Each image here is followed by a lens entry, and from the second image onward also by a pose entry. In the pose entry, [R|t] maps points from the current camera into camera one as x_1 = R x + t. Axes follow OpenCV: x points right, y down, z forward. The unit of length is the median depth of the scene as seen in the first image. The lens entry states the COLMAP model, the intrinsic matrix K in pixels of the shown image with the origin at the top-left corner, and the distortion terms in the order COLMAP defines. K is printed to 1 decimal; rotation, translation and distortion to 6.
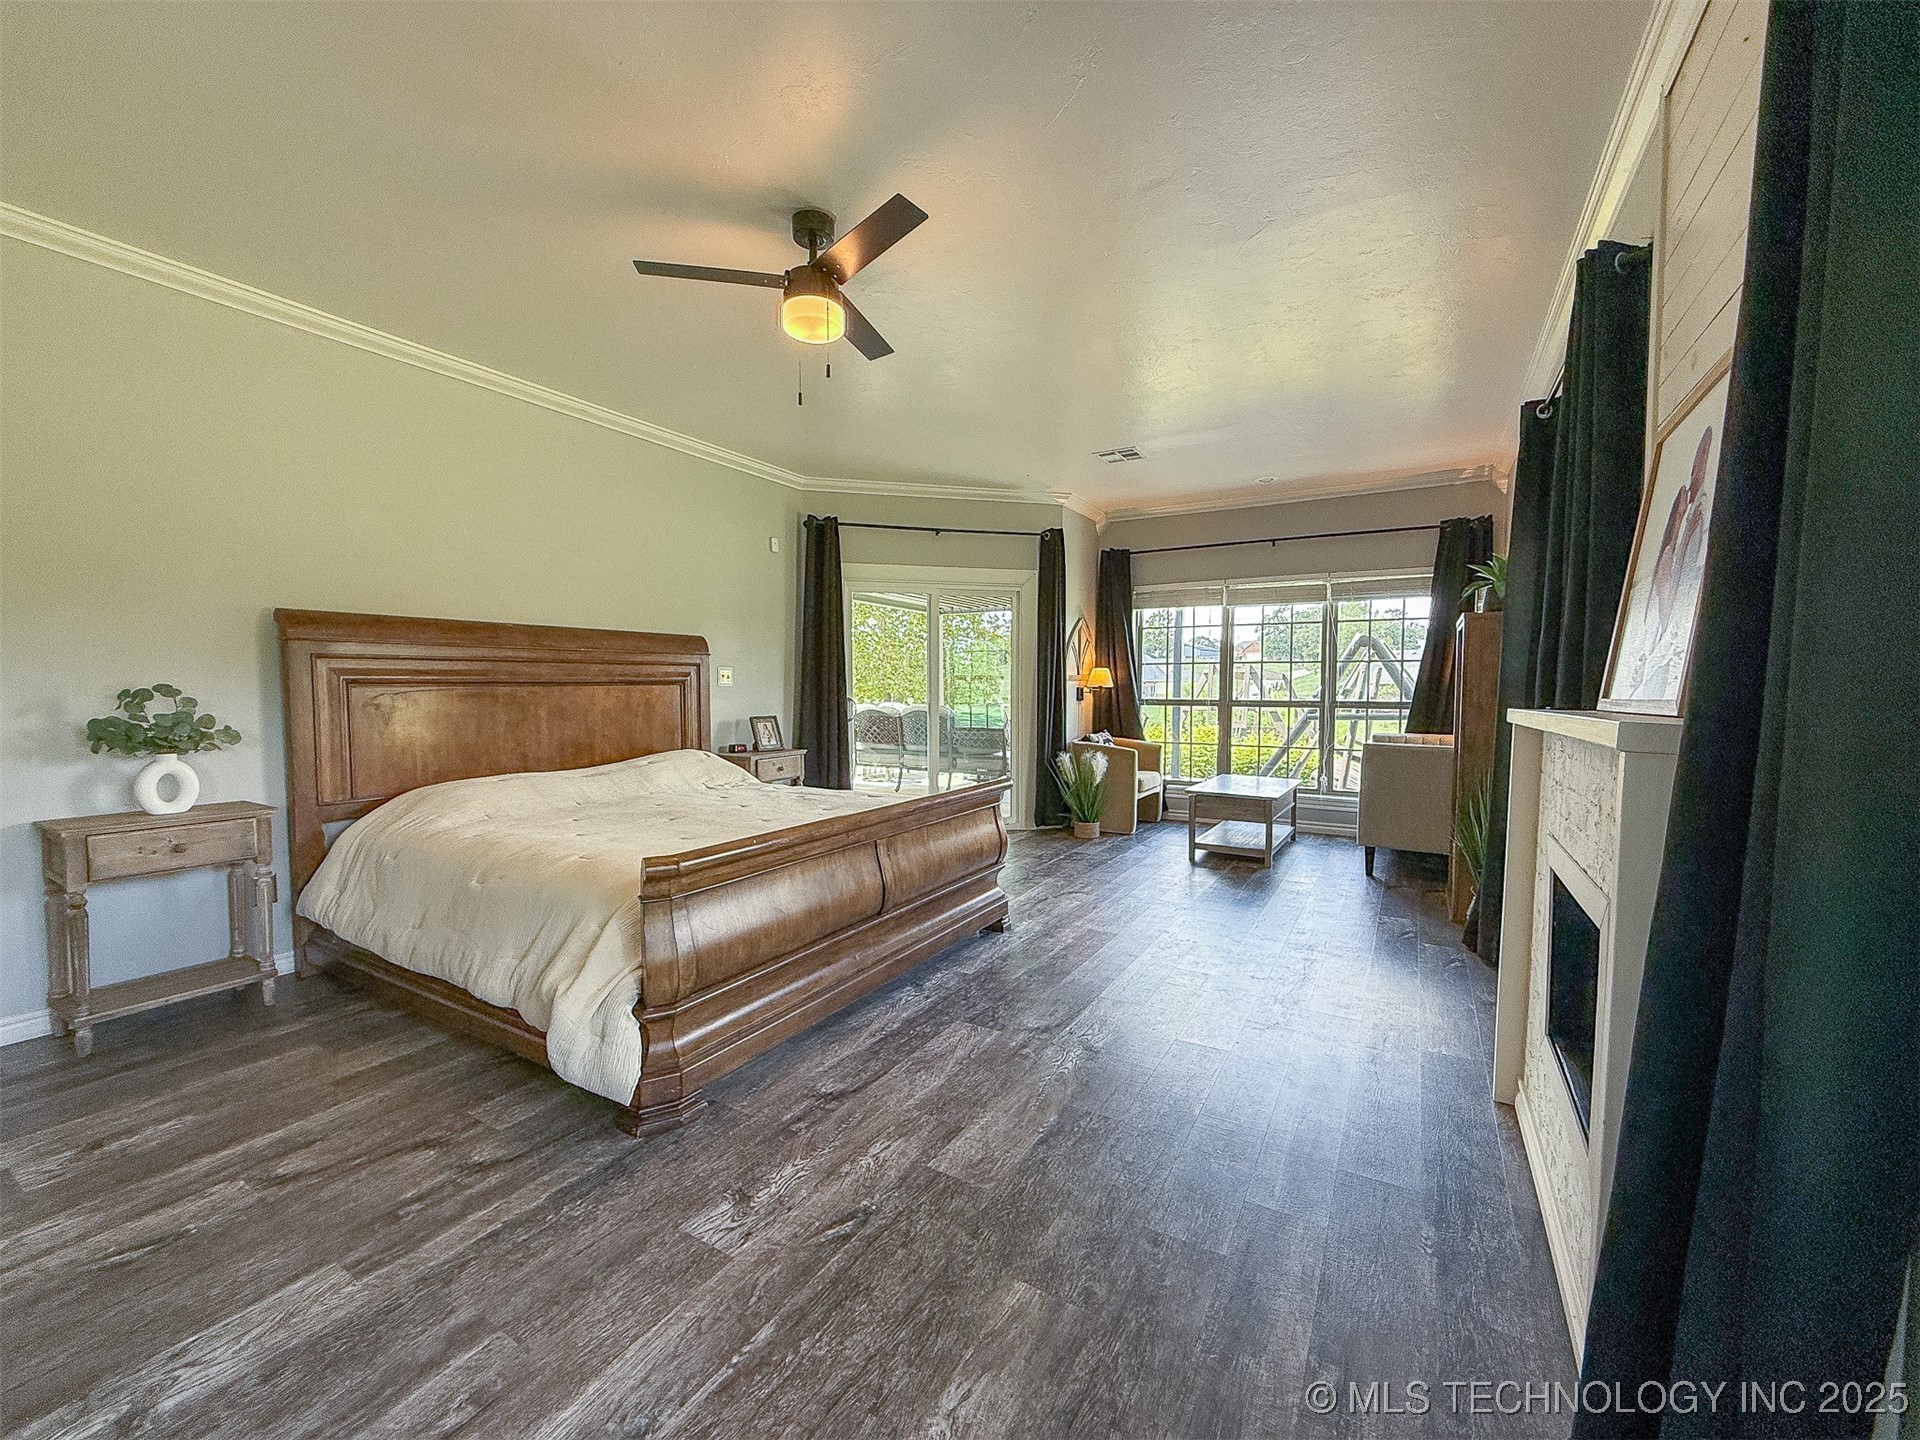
lens RADIAL K [[766.7, 0, 957.4], [0, 766.7, 723.1], [0, 0, 1]] dist [-0.000458, -0.000125]
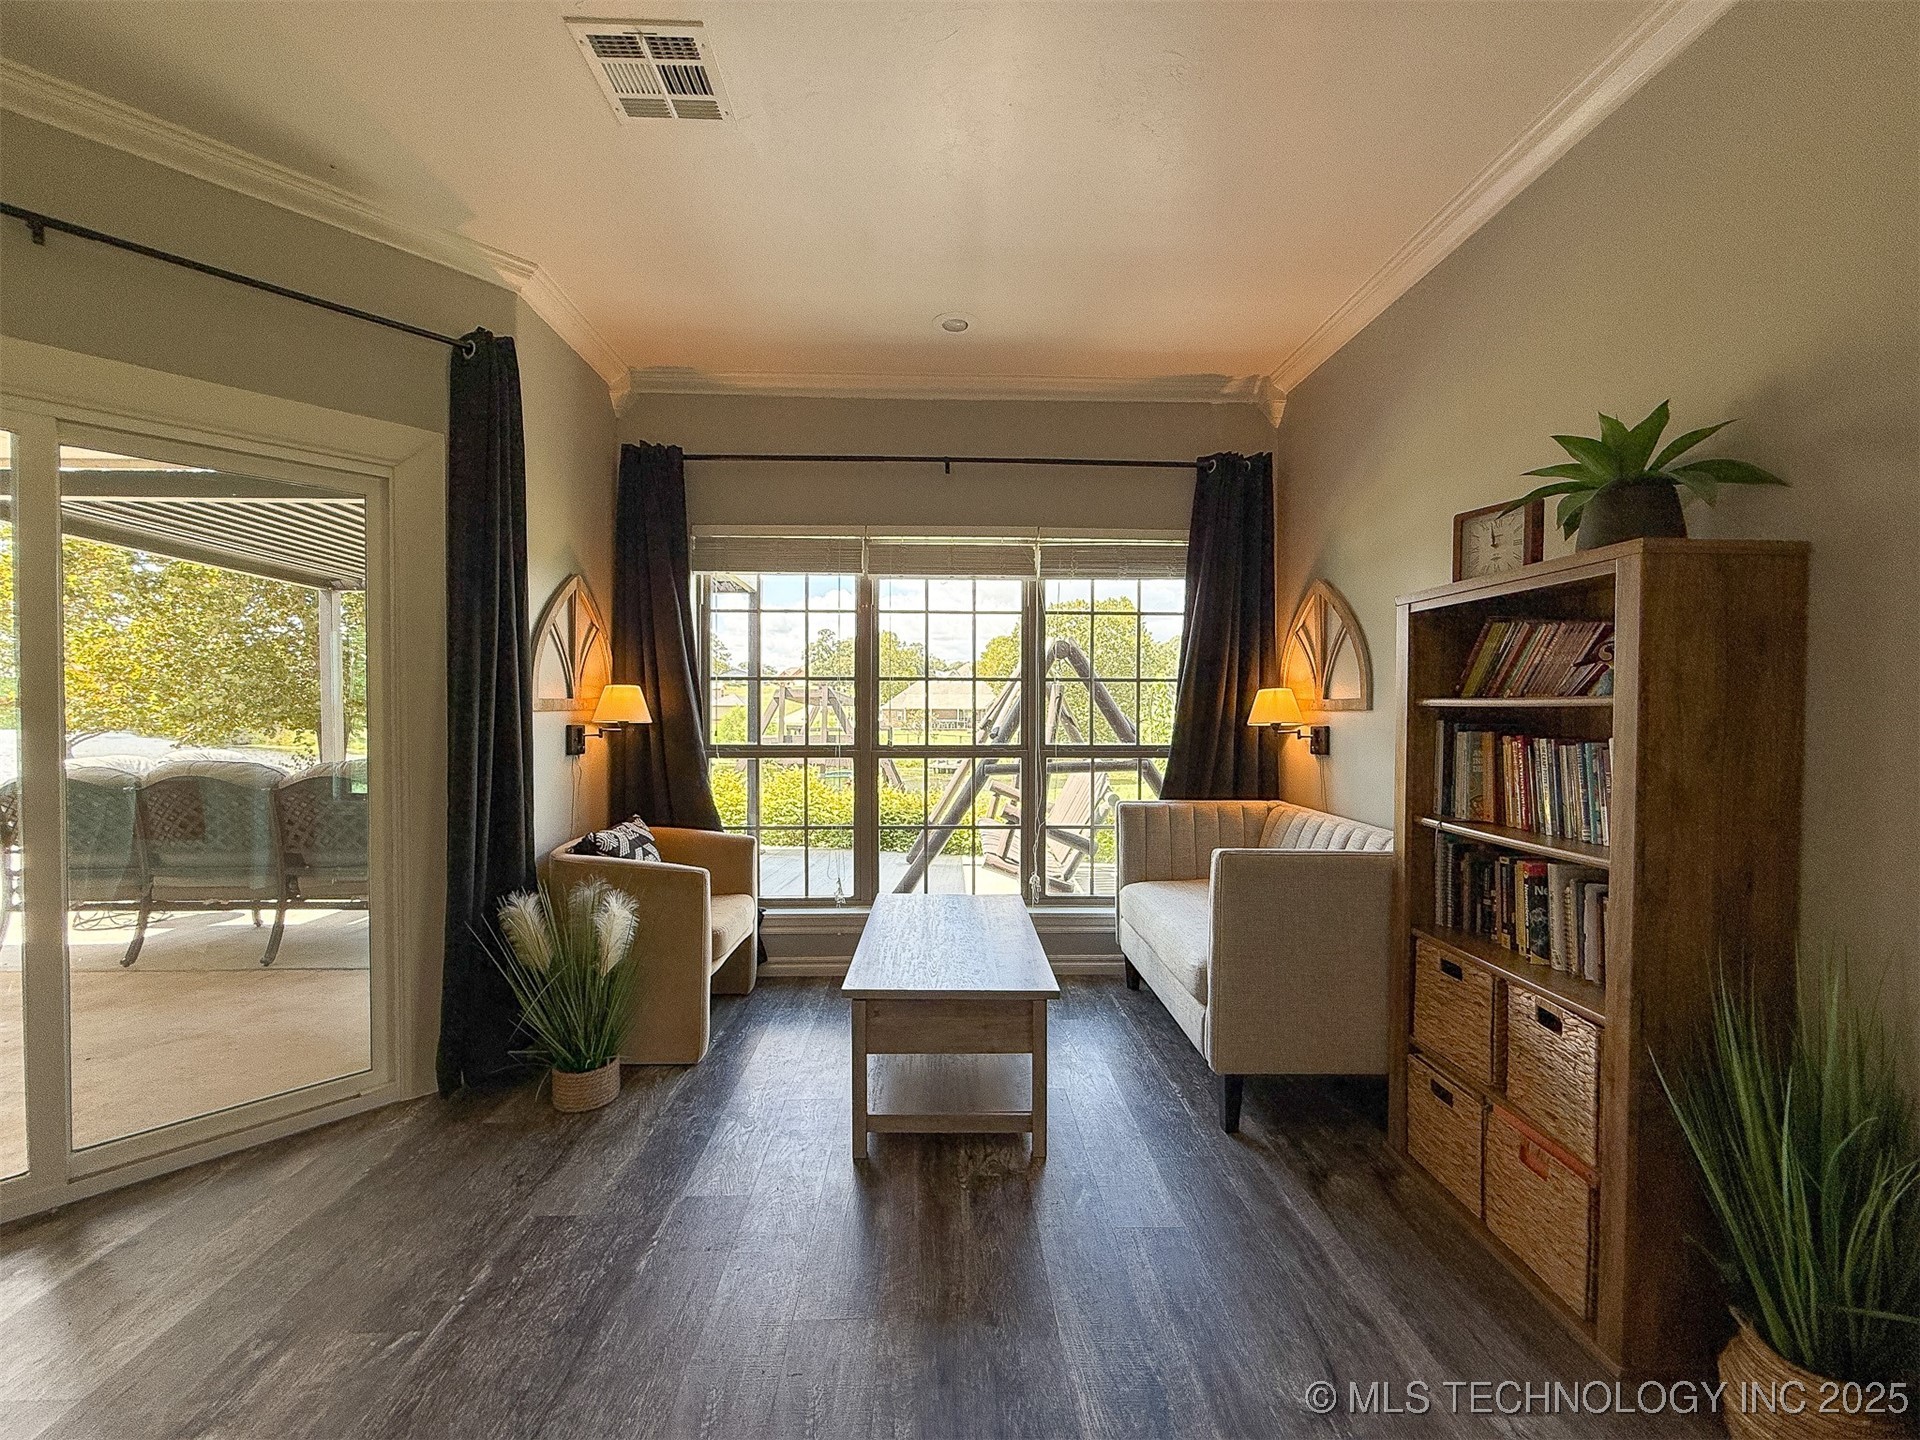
lens RADIAL K [[766.8, 0, 954.4], [0, 766.8, 722.0], [0, 0, 1]] dist [0.000631, -0.000049]
pose [[0.843090, -0.007493, 0.537721, 0.123797], [0.025464, 0.999338, -0.026000, -0.036485], [-0.537170, 0.035612, 0.842722, 0.584078]]
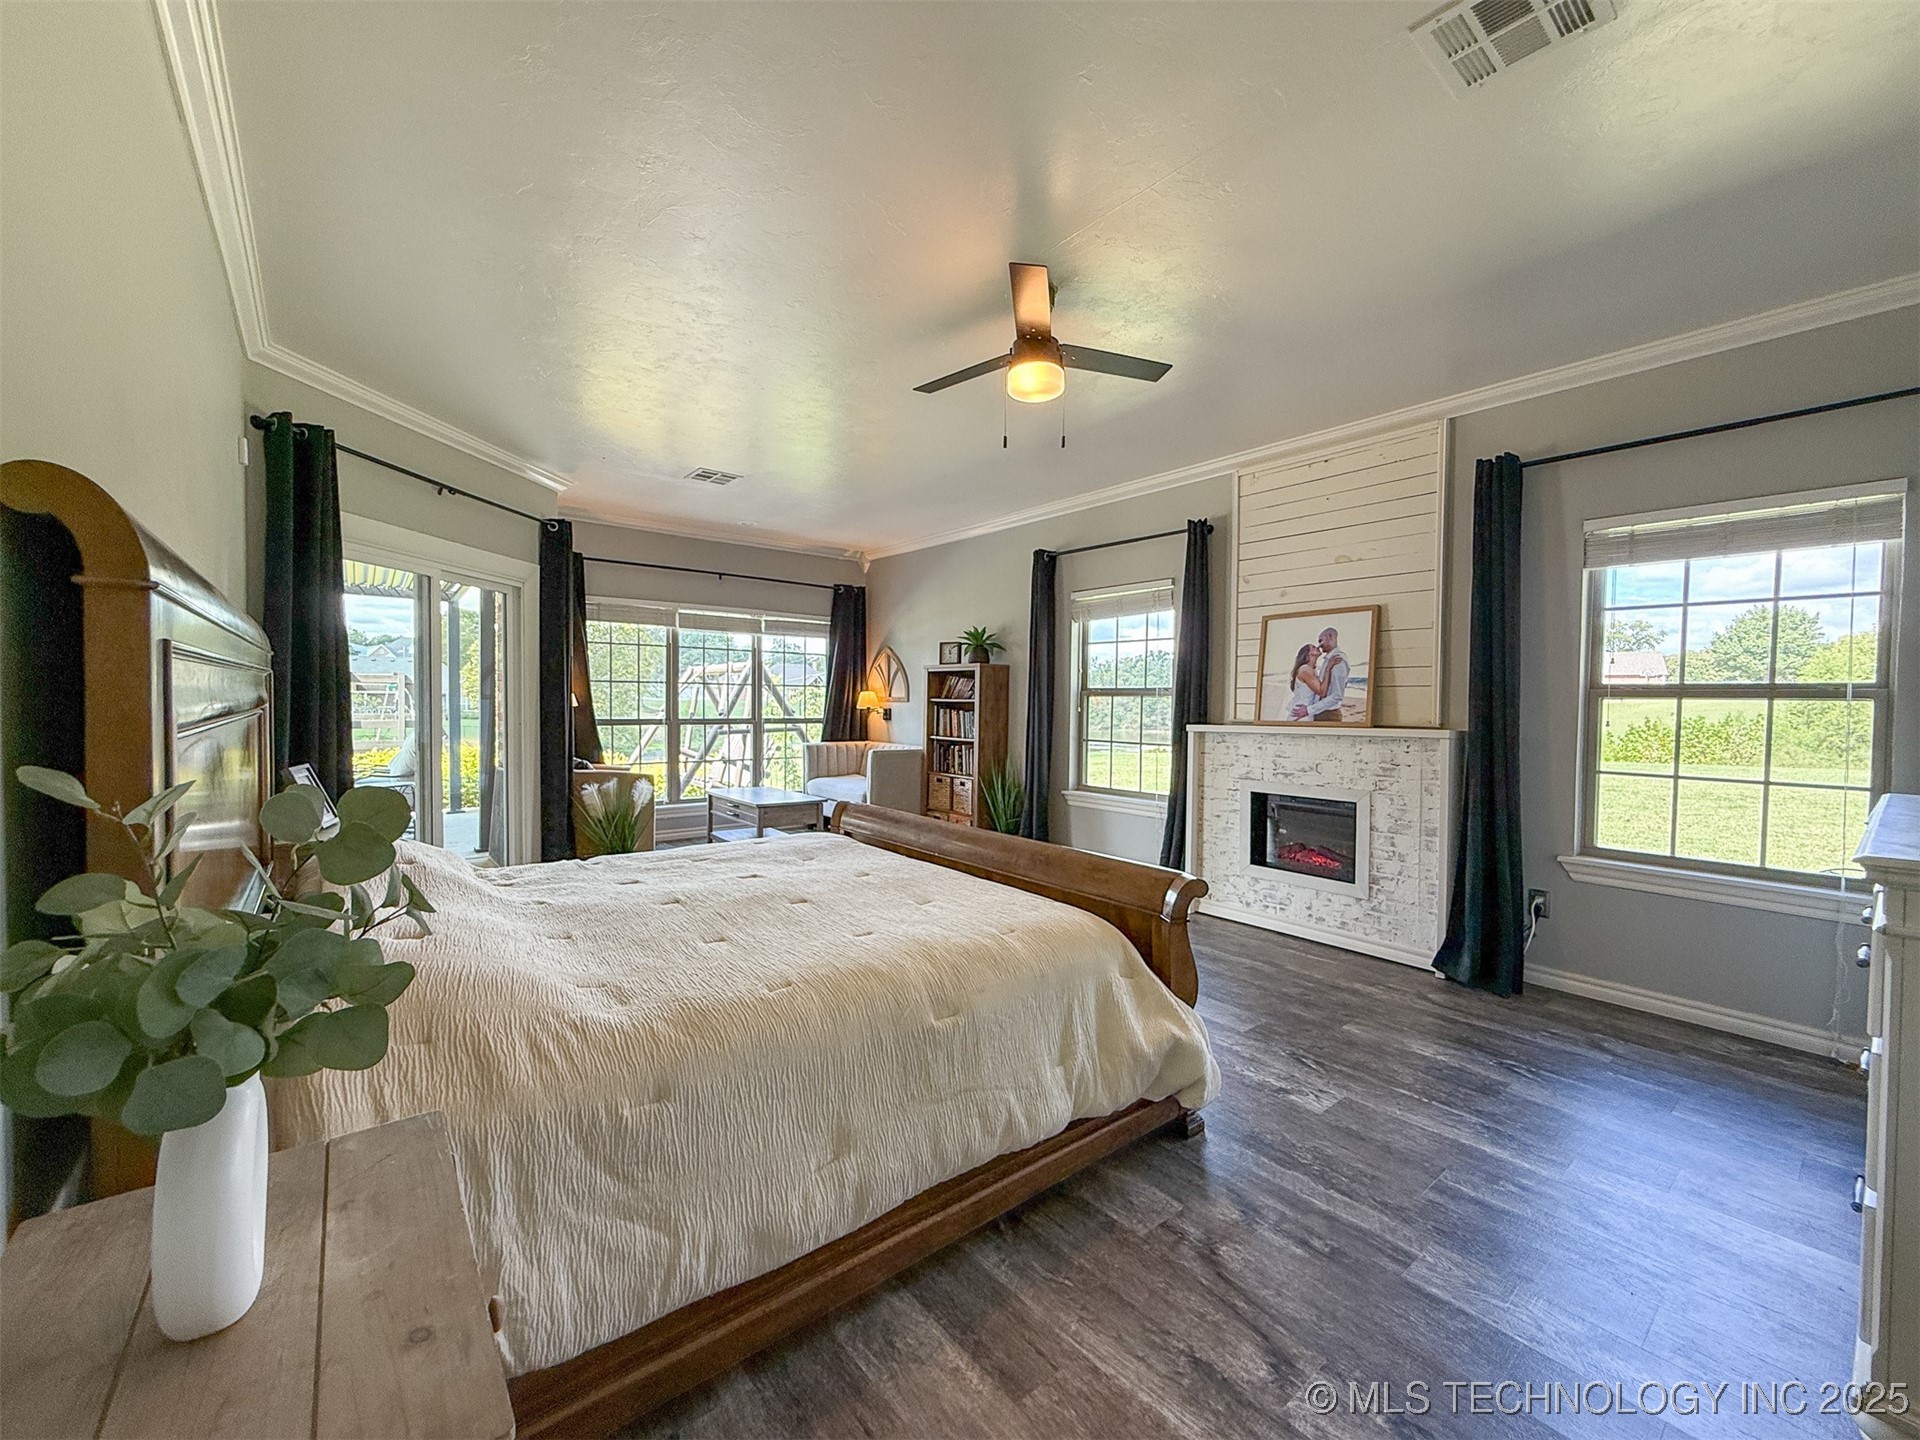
lens RADIAL K [[766.7, 0, 957.4], [0, 766.7, 723.1], [0, 0, 1]] dist [-0.000458, -0.000125]
pose [[0.344821, -0.025173, 0.938331, -0.565820], [0.036167, 0.999254, 0.013516, -0.028708], [-0.937972, 0.029276, 0.345474, 0.335417]]
